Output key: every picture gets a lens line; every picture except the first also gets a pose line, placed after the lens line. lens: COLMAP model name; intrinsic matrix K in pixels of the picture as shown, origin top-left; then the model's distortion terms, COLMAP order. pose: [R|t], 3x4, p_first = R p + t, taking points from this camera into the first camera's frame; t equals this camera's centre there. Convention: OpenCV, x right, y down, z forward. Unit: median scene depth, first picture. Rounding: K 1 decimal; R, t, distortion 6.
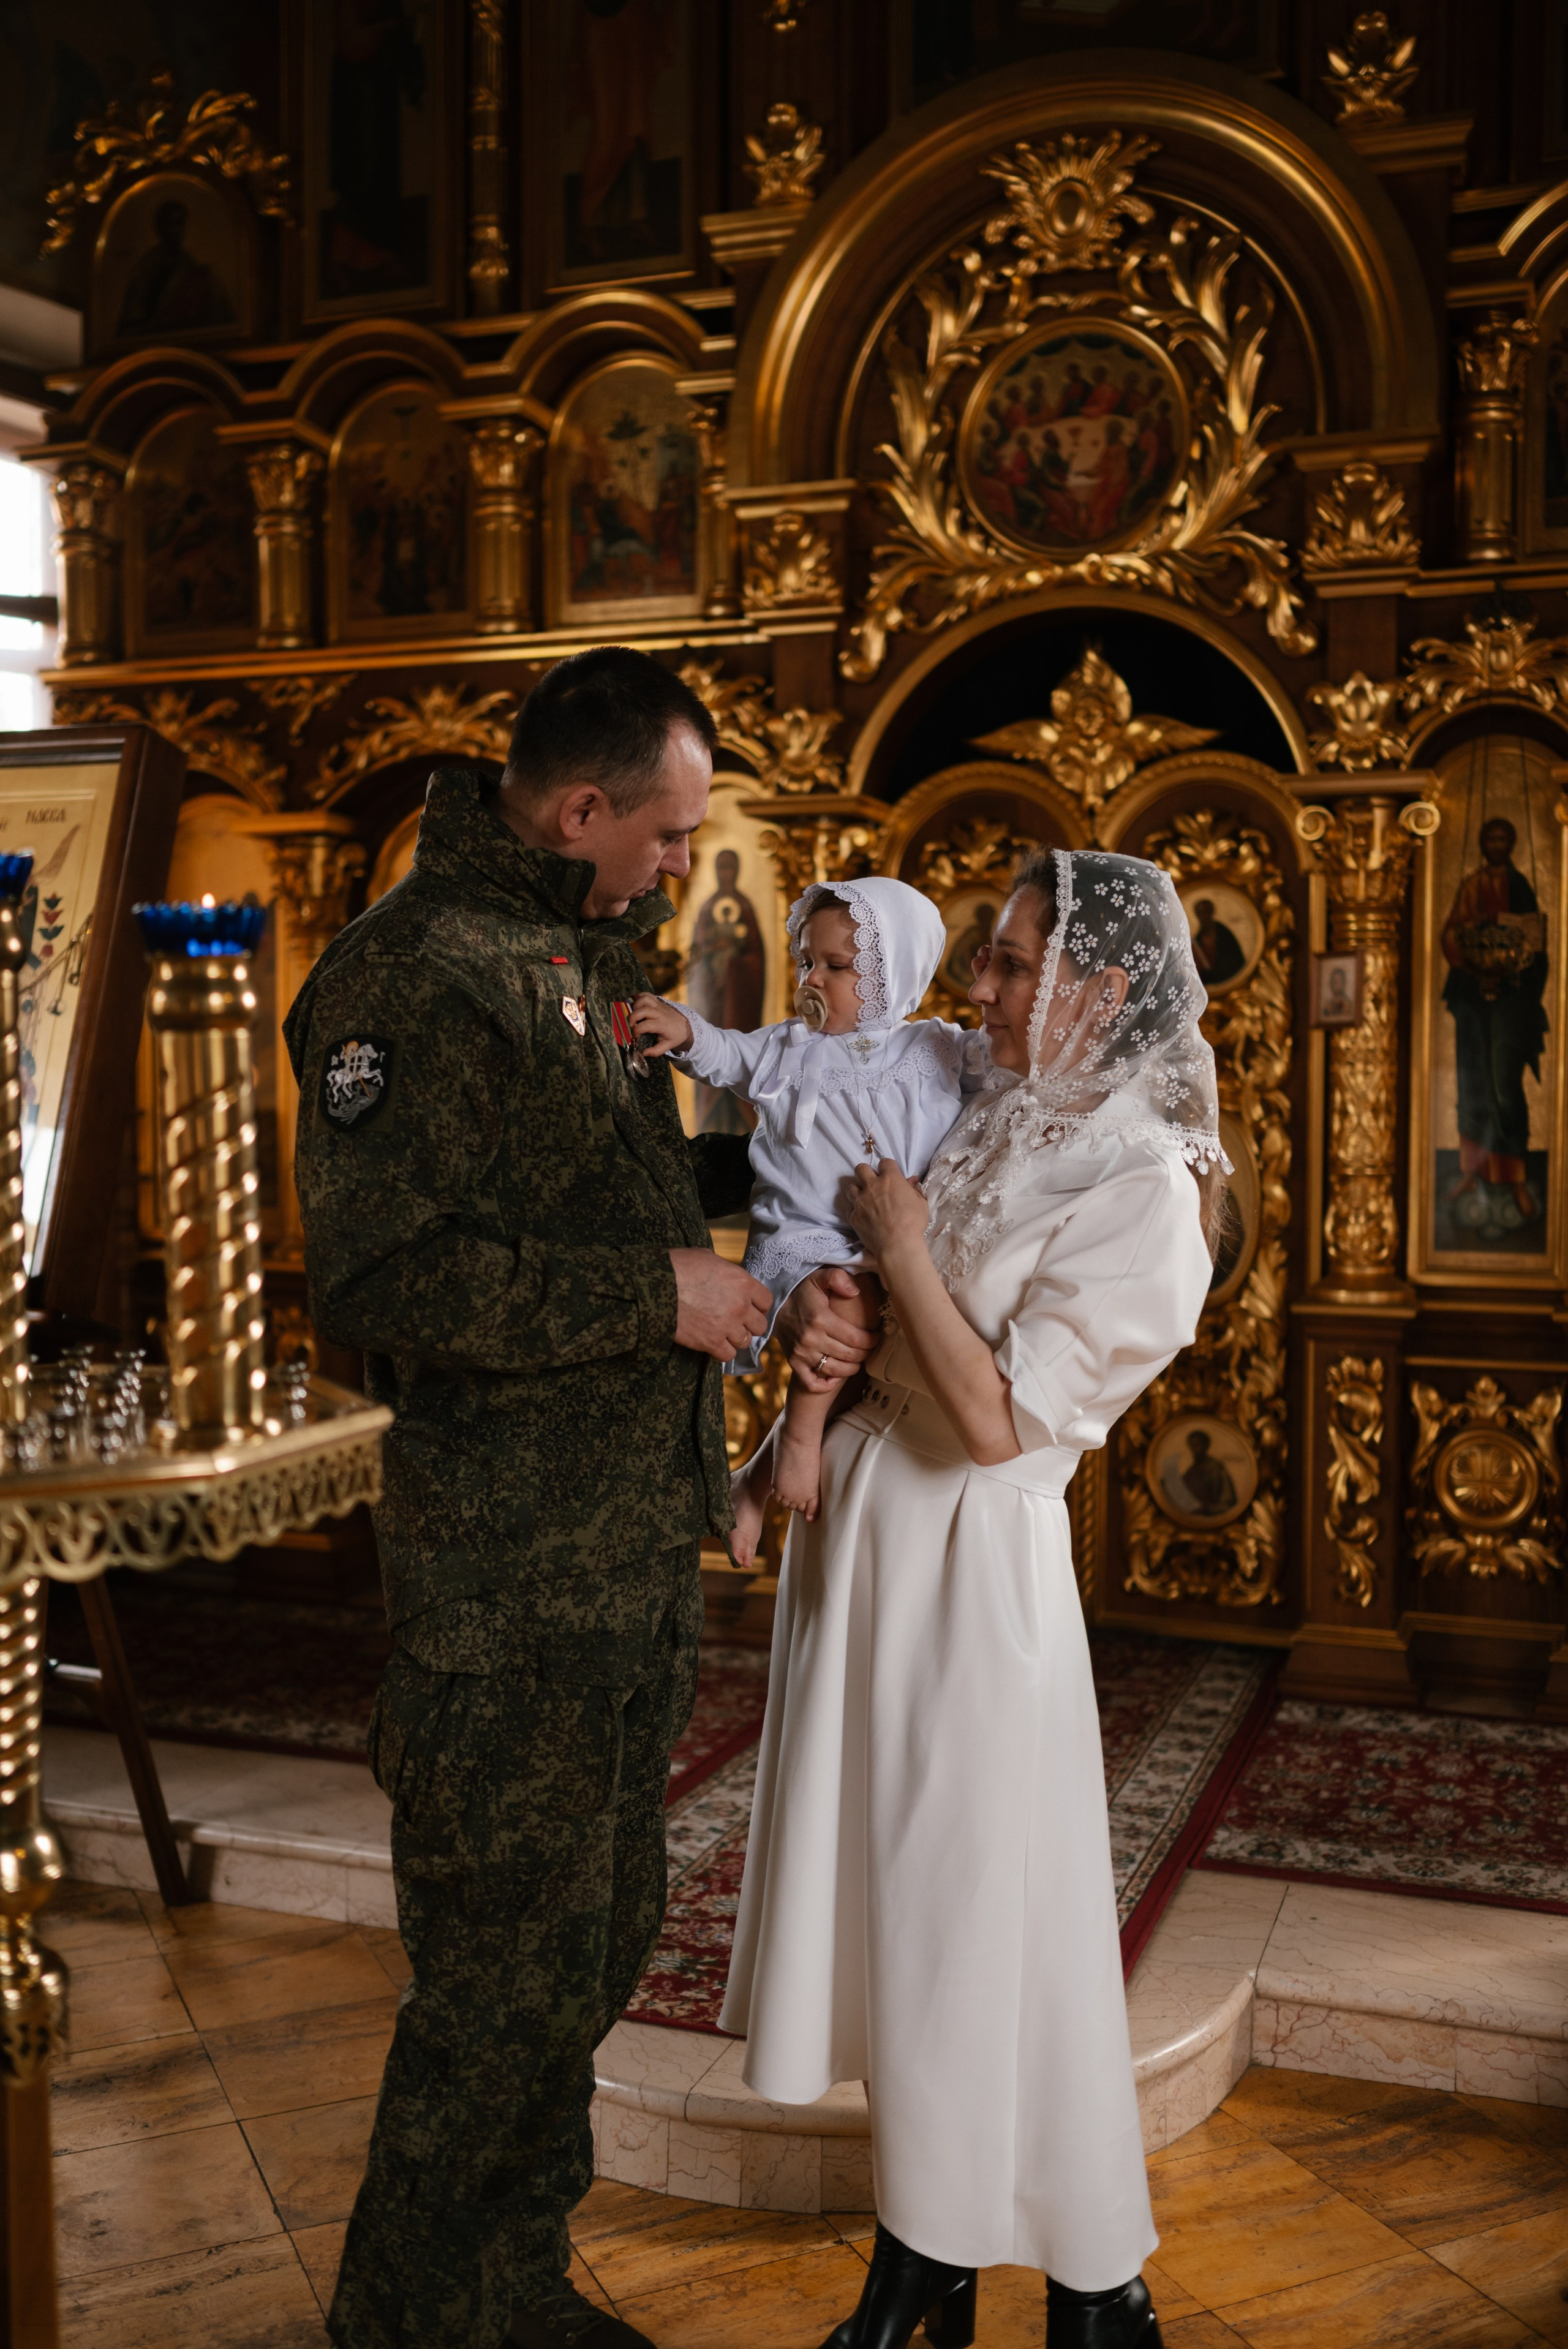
lens RADIAL K [[2250.2, 0, 777.1], [0, 2250.2, 1179.6], [0, 0, 1]] dist [0.003229, 0.000000]
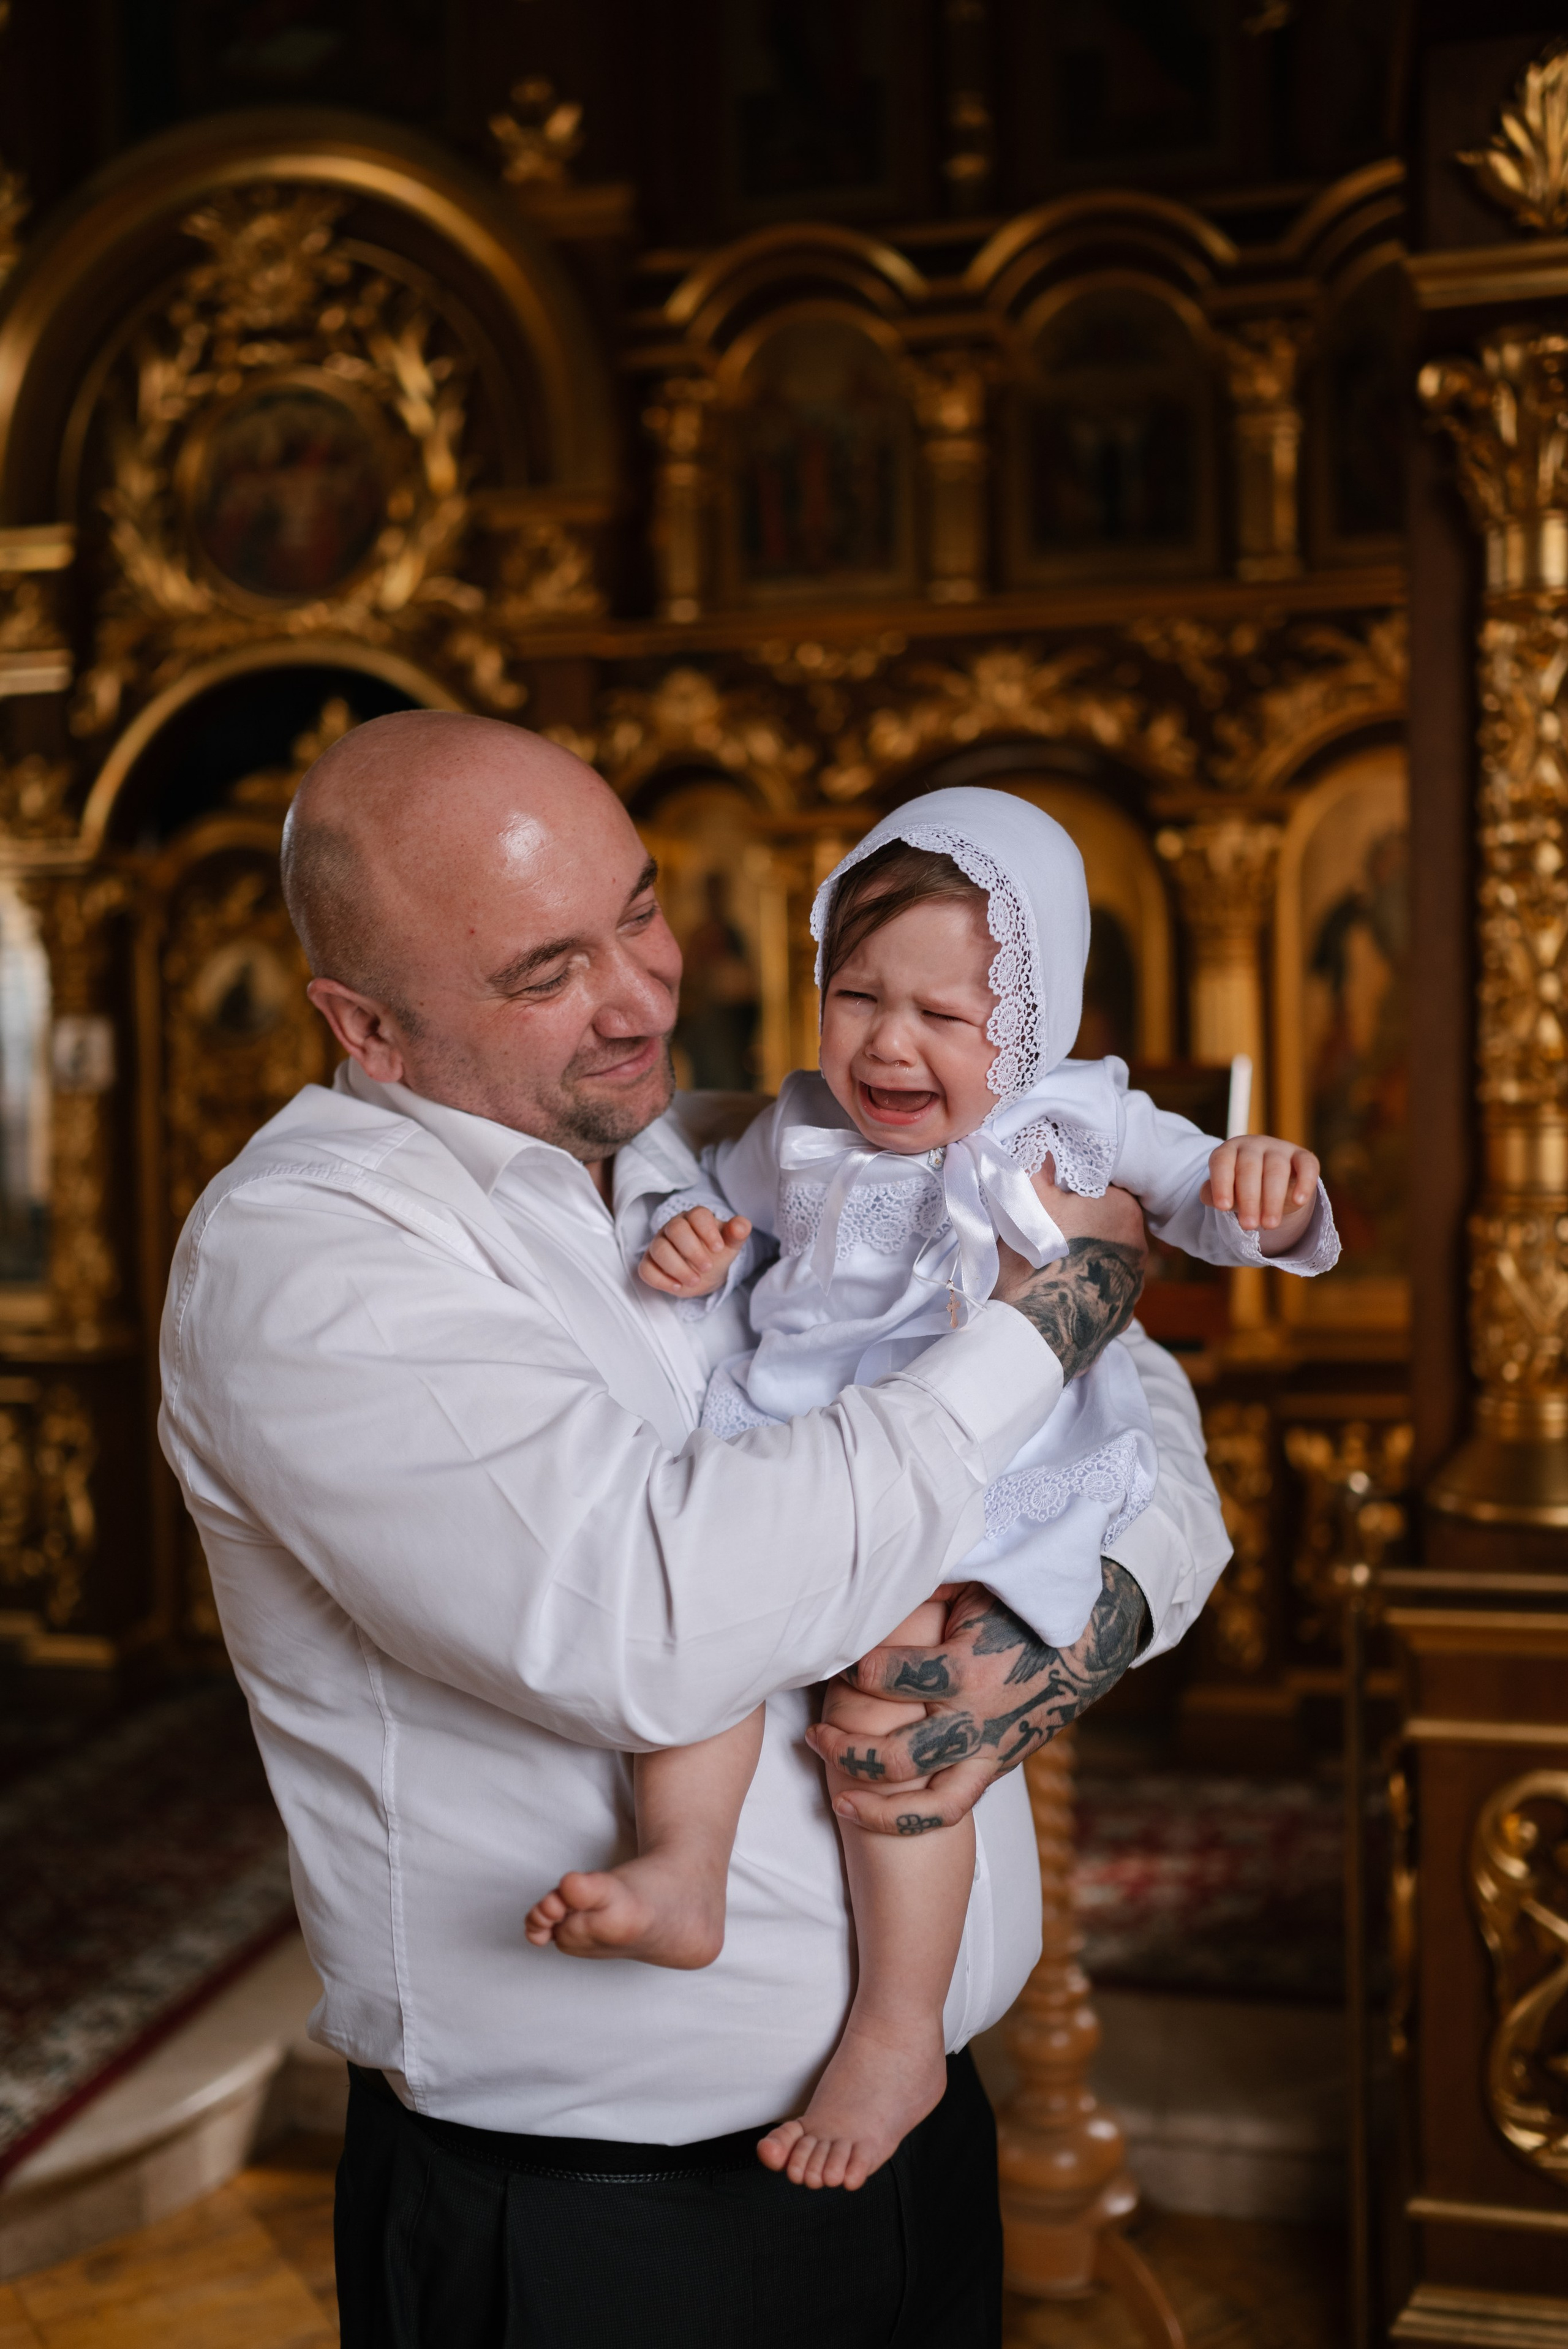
lens RADIAL K [[2250.2, 0, 787.9], [0, 2250.2, 1178.6], [0, 0, 1]] dist [0.003229, 0.000000]
pose [[0.992719, -0.028770, 0.116964, 0.227797], [0.029306, 0.999566, -0.002864, -0.014986], [-0.116831, 0.006271, 0.993132, -0.017836]]
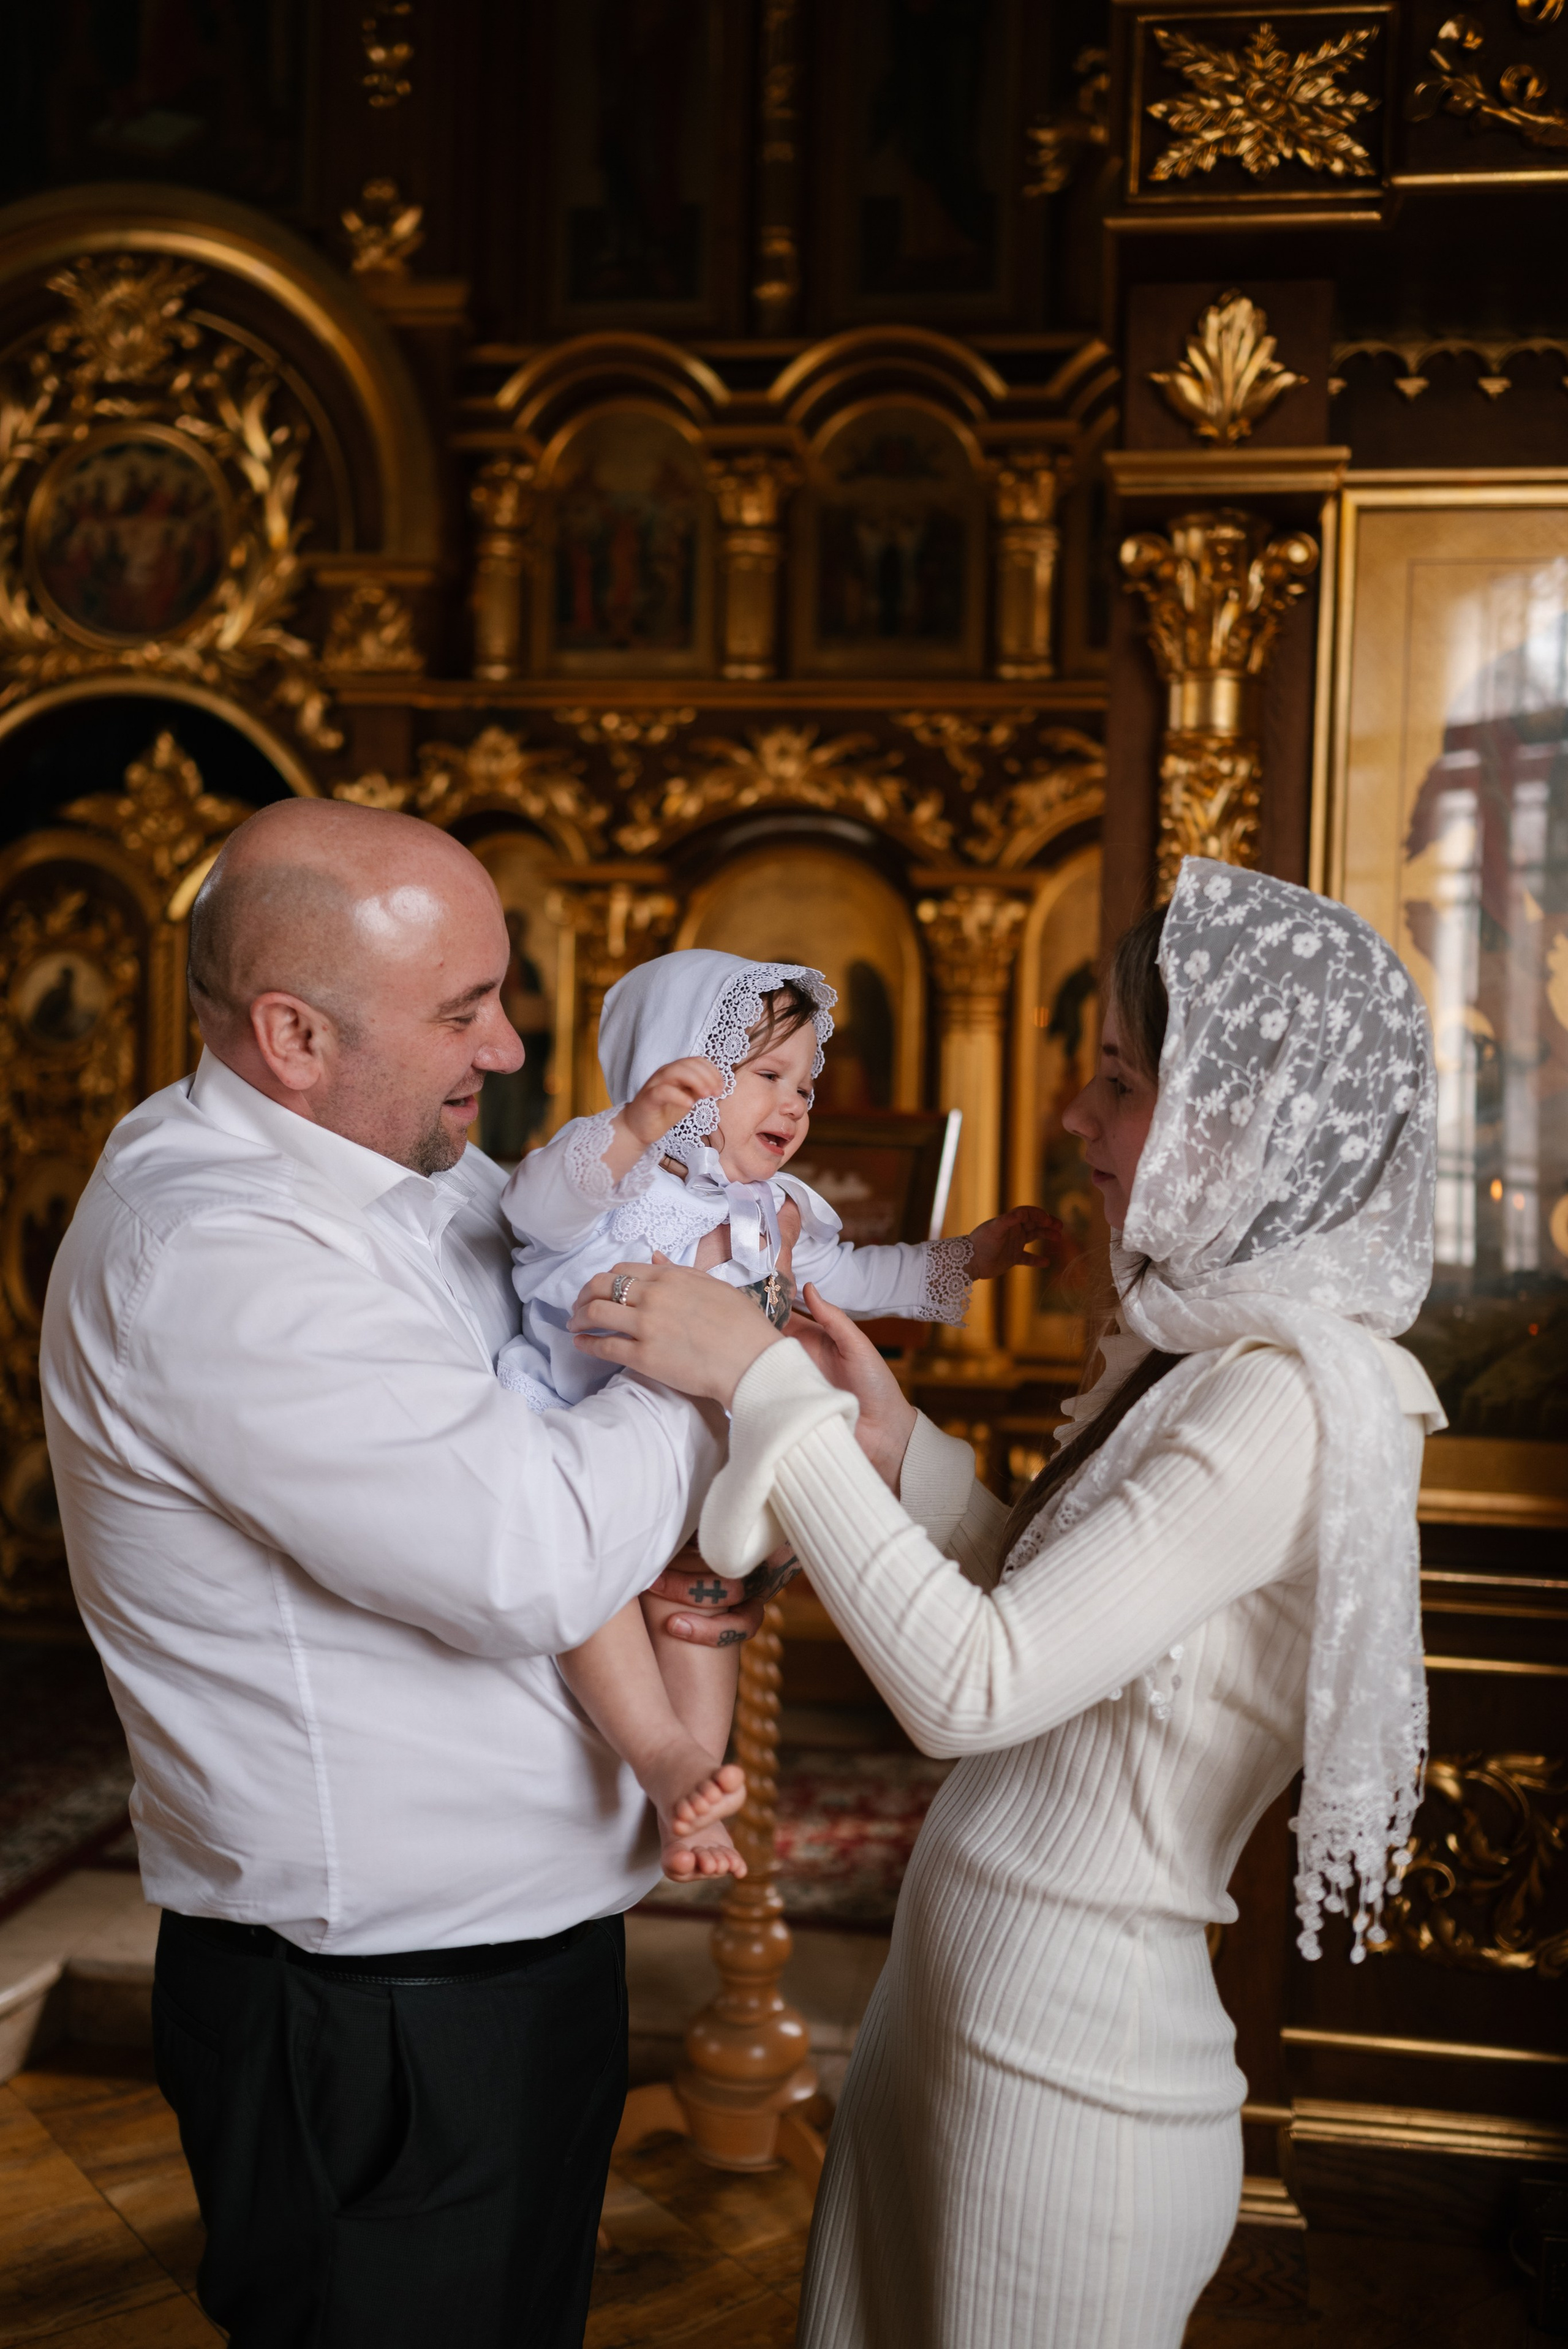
lens RADIAL K [[2250.2, 0, 777.4], [0, 2250.2, 1166.3], [0, 0, 1]] dist [0.003229, 0.000000]
pose [[0.979328, 0.020478, 0.201239, 0.224838], [-0.016735, 0.999654, -0.020286, -0.012695], [-0.201585, 0.016499, 0.979332, -0.108754]]
